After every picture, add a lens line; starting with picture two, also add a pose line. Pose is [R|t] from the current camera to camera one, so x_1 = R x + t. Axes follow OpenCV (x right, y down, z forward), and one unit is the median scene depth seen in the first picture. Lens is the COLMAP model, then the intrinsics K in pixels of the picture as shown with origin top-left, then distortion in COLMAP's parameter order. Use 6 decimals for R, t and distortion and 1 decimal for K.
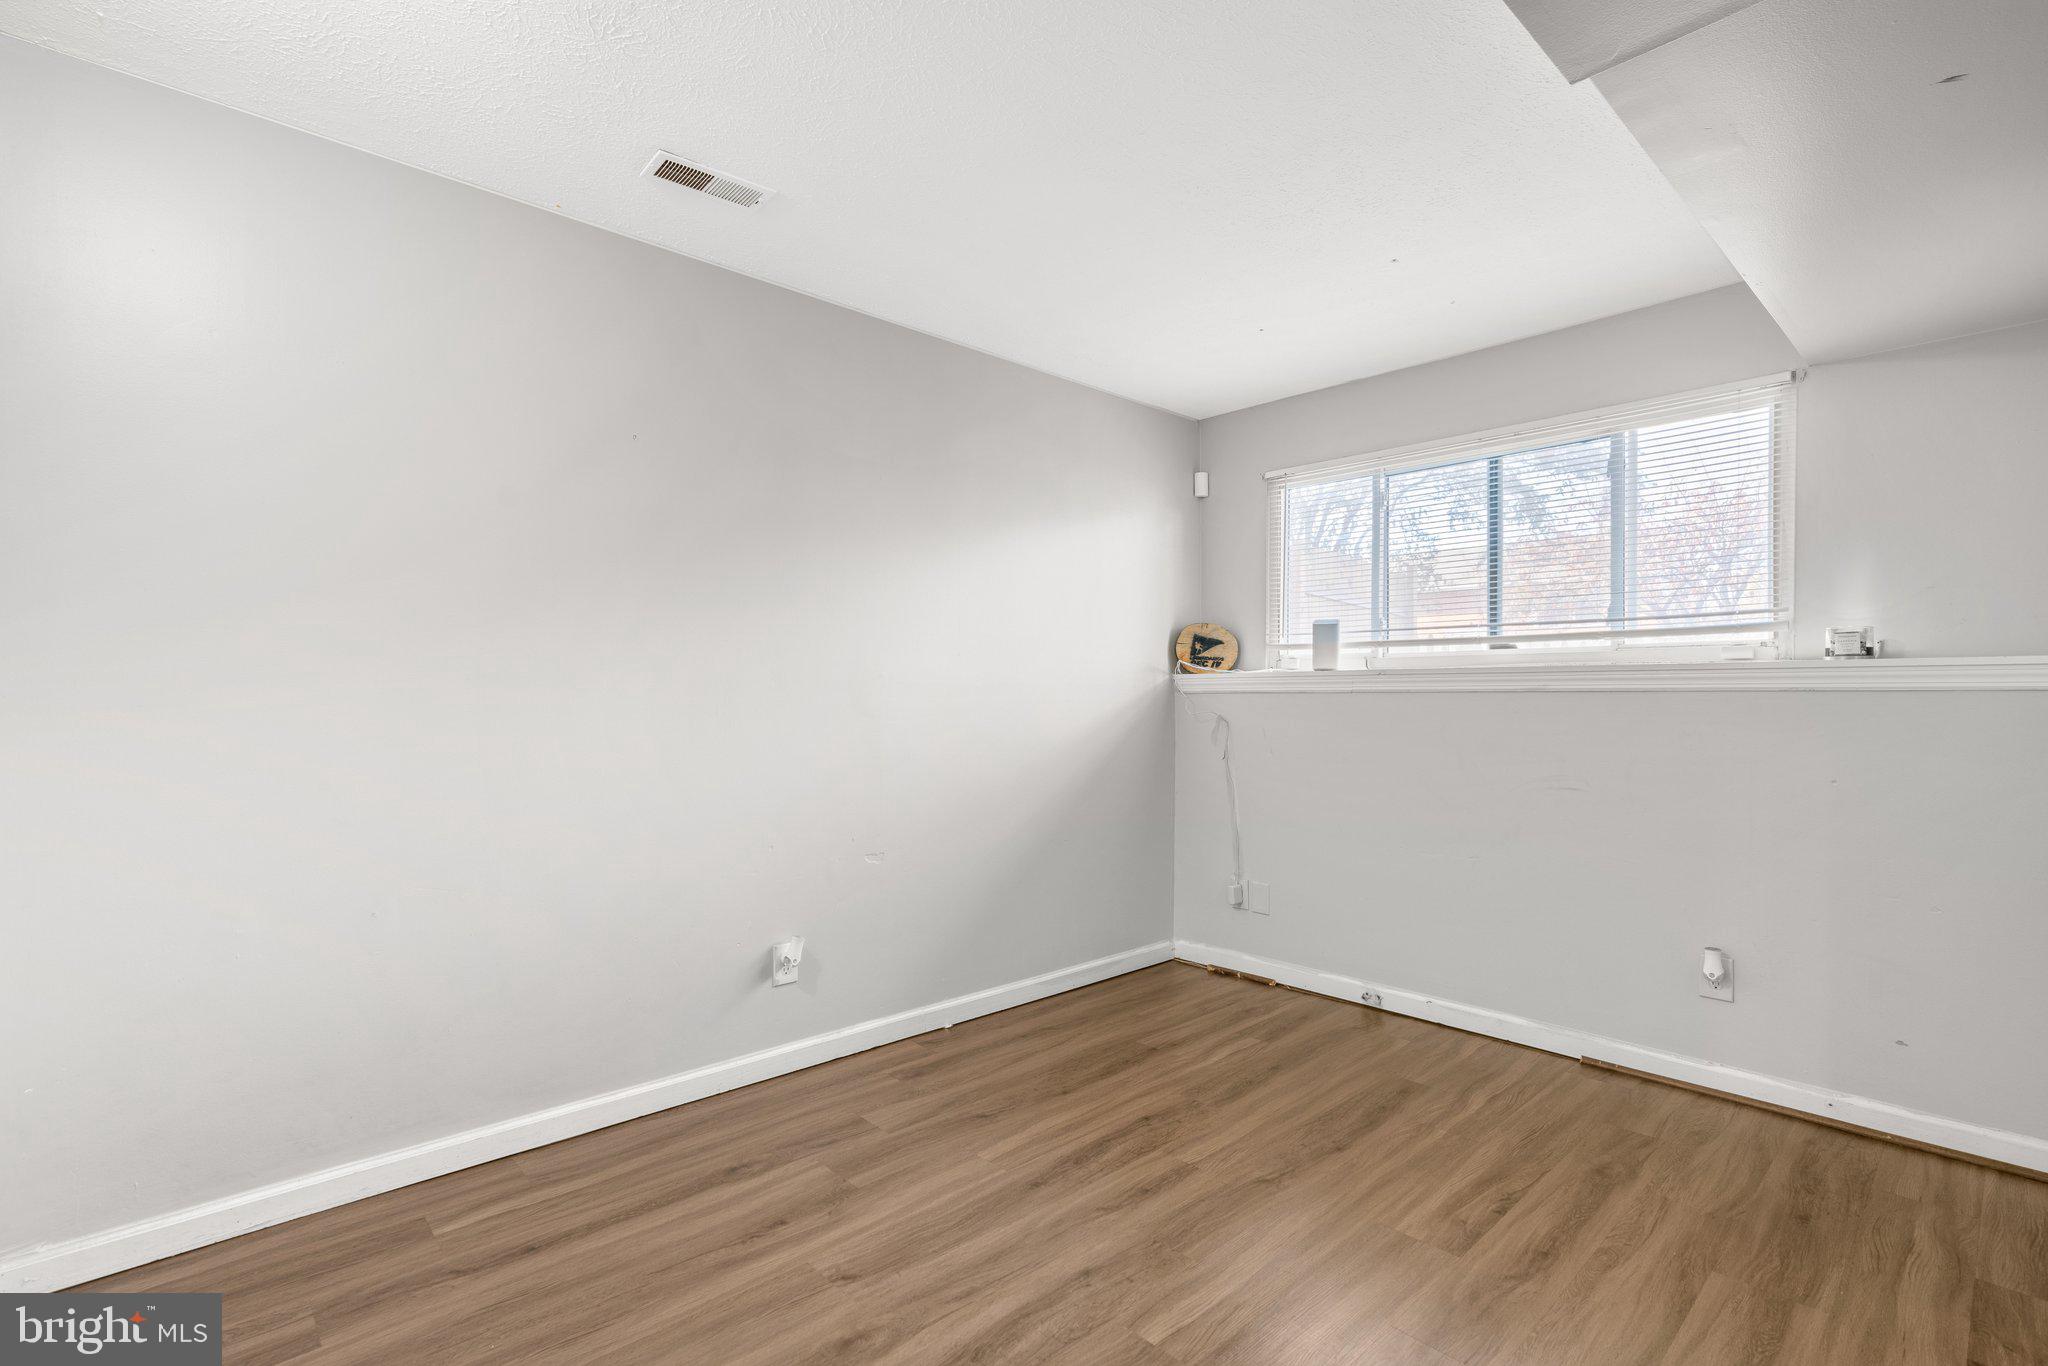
lens RADIAL K [[924.6, 0, 1026.1], [0, 924.6, 699.0], [0, 0, 1]] dist [-0.011296, 0.005524]
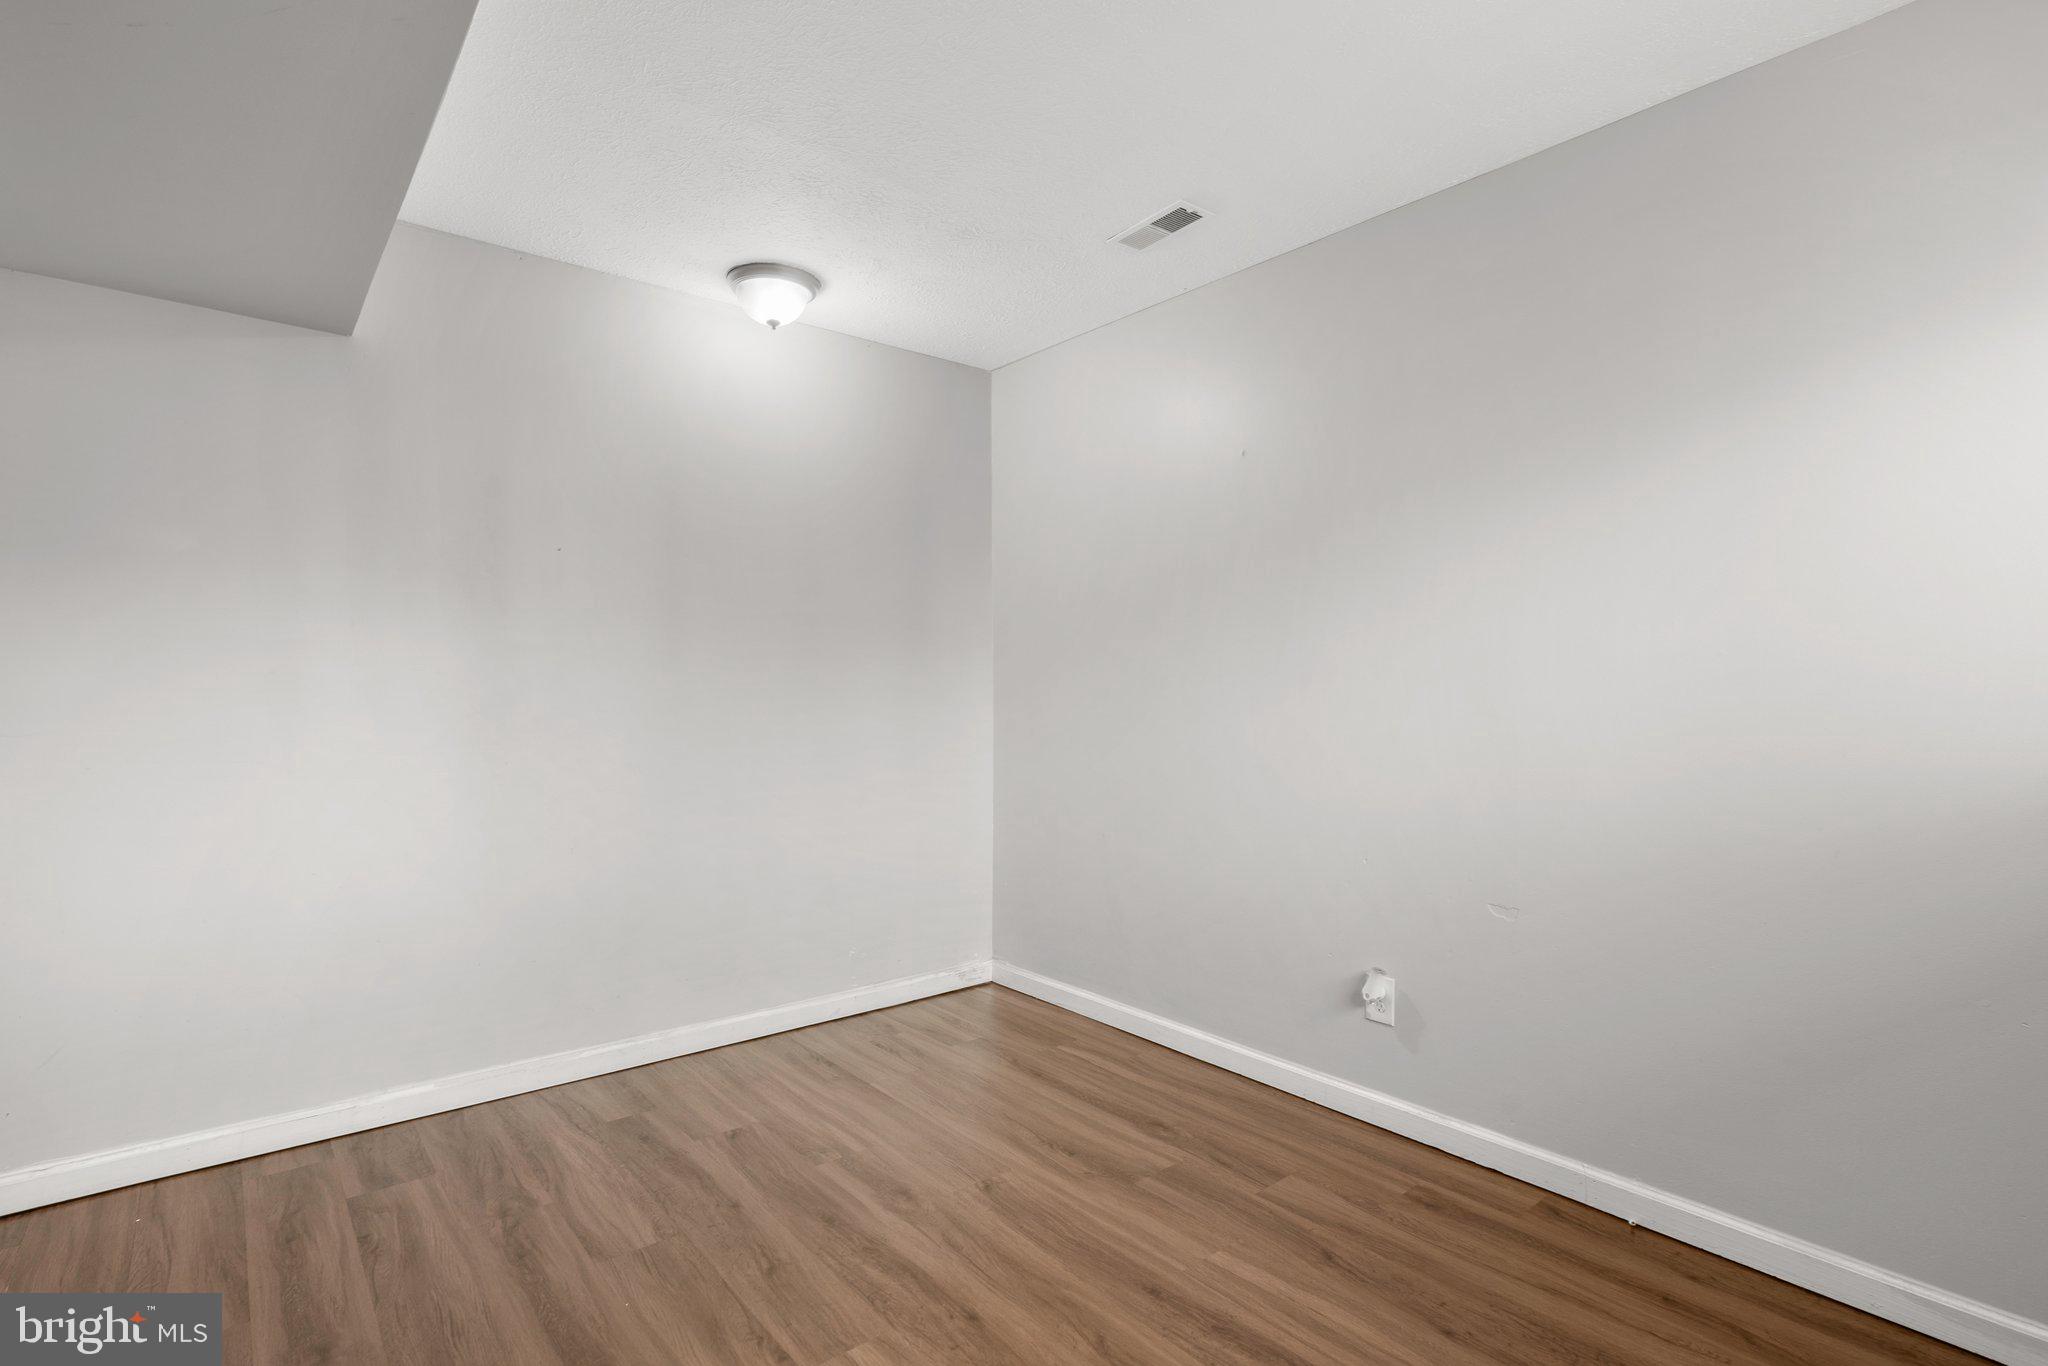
lens RADIAL K [[985.8, 0, 1029.9], [0, 985.8, 653.4], [0, 0, 1]] dist [-0.003329, -0.000321]
pose [[-0.042905, -0.037710, -0.998367, 0.872622], [-0.005513, 0.999281, -0.037508, -0.000621], [0.999064, 0.003895, -0.043082, 0.897848]]
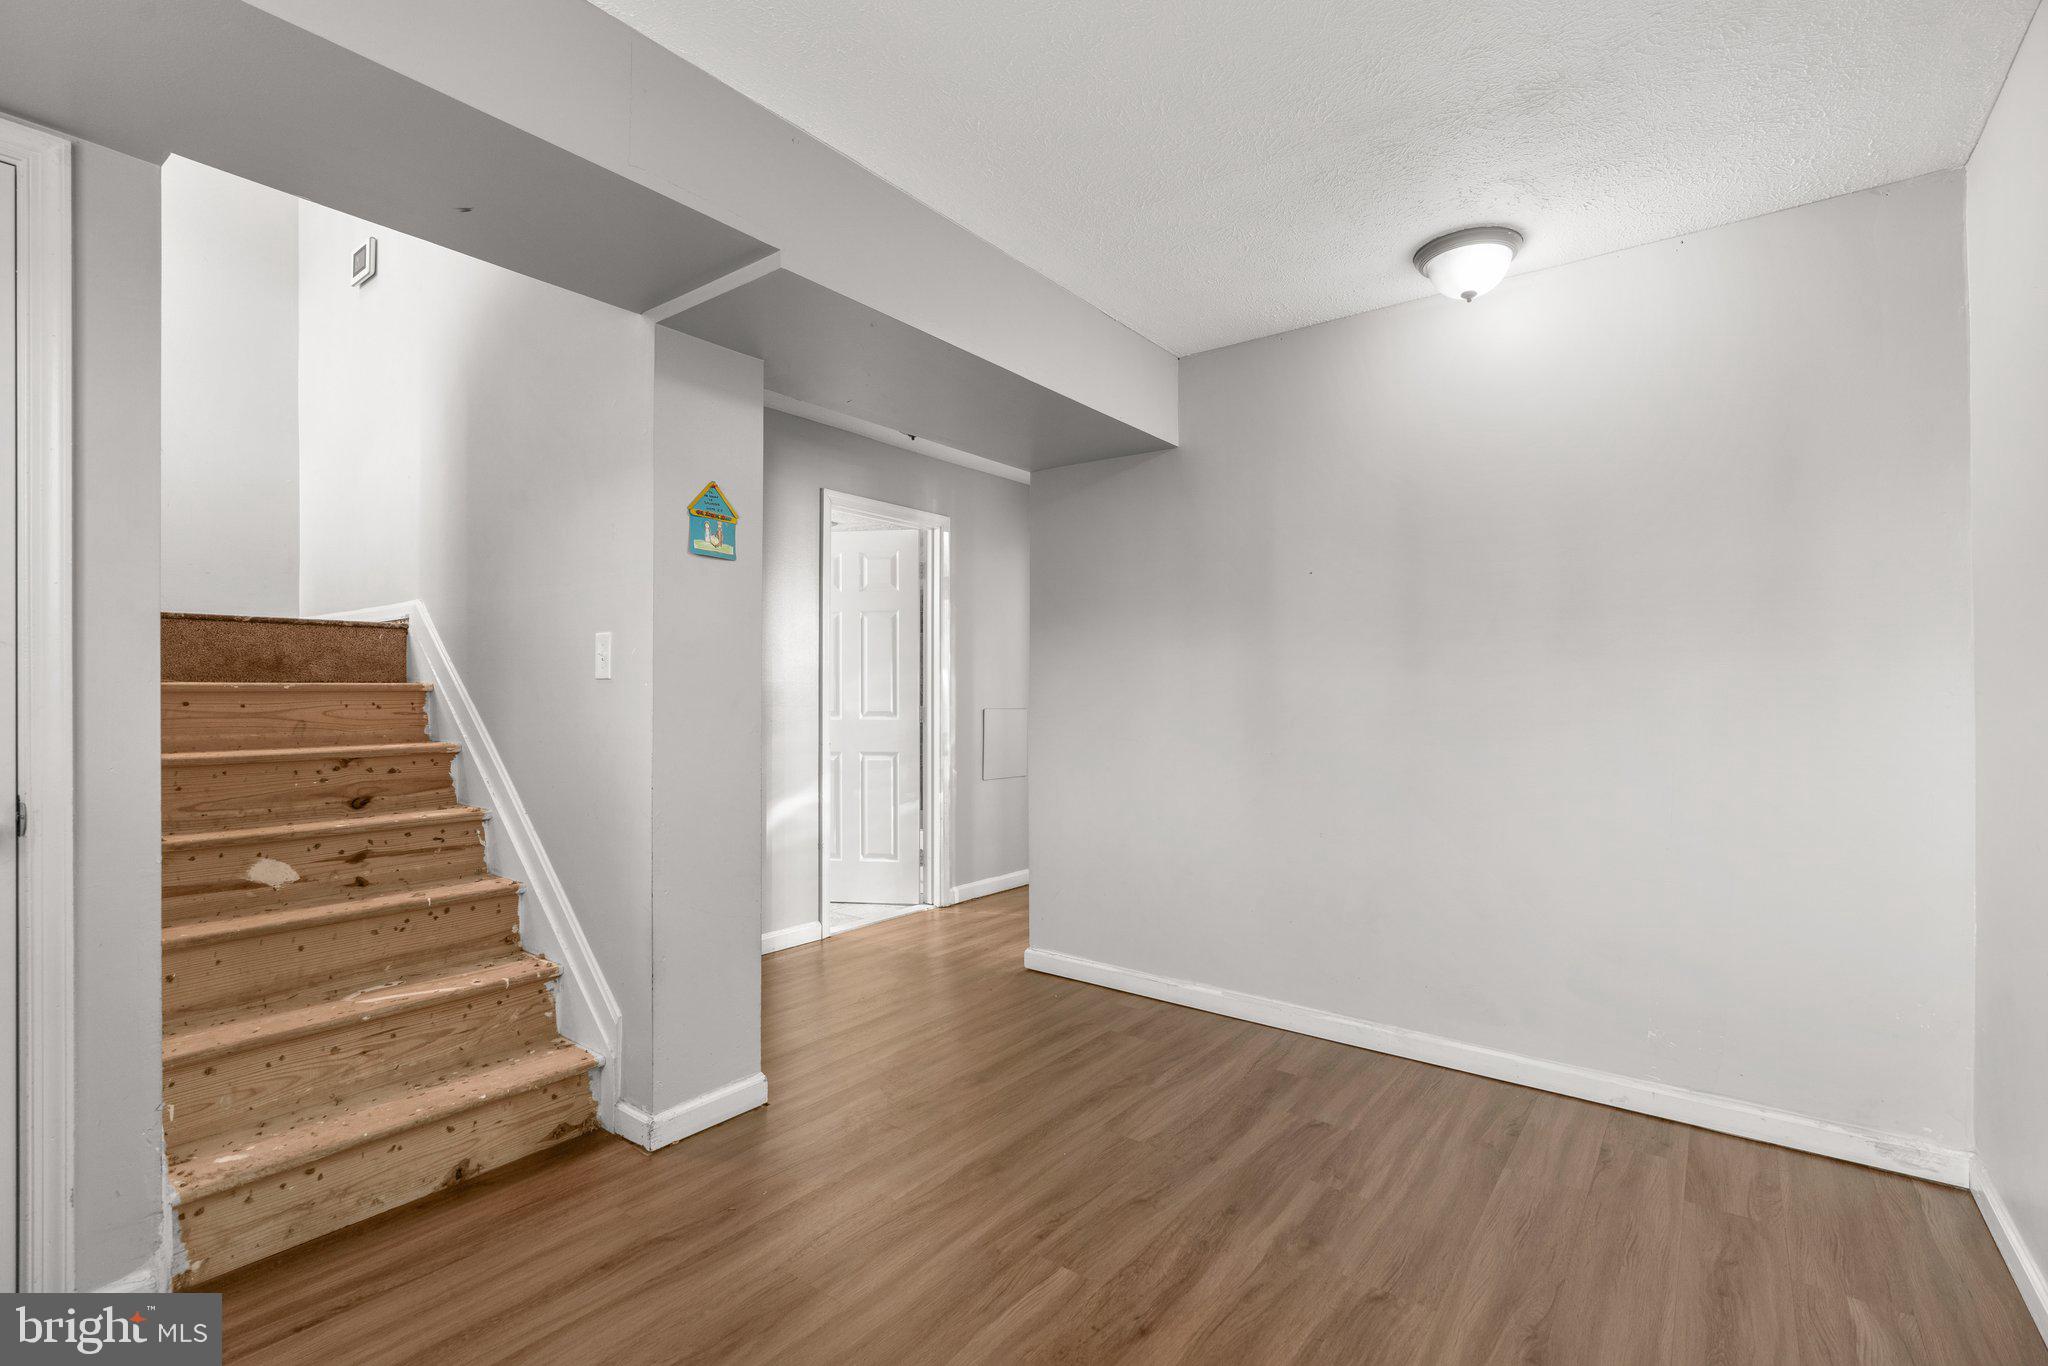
lens RADIAL K [[924.6, 0, 1026.1], [0, 924.6, 699.0], [0, 0, 1]] dist [-0.011296, 0.005524]
pose [[-0.984664, -0.004020, -0.174413, 0.280104], [-0.006263, 0.999905, 0.012314, -0.012728], [0.174347, 0.013218, -0.984596, 1.532010]]
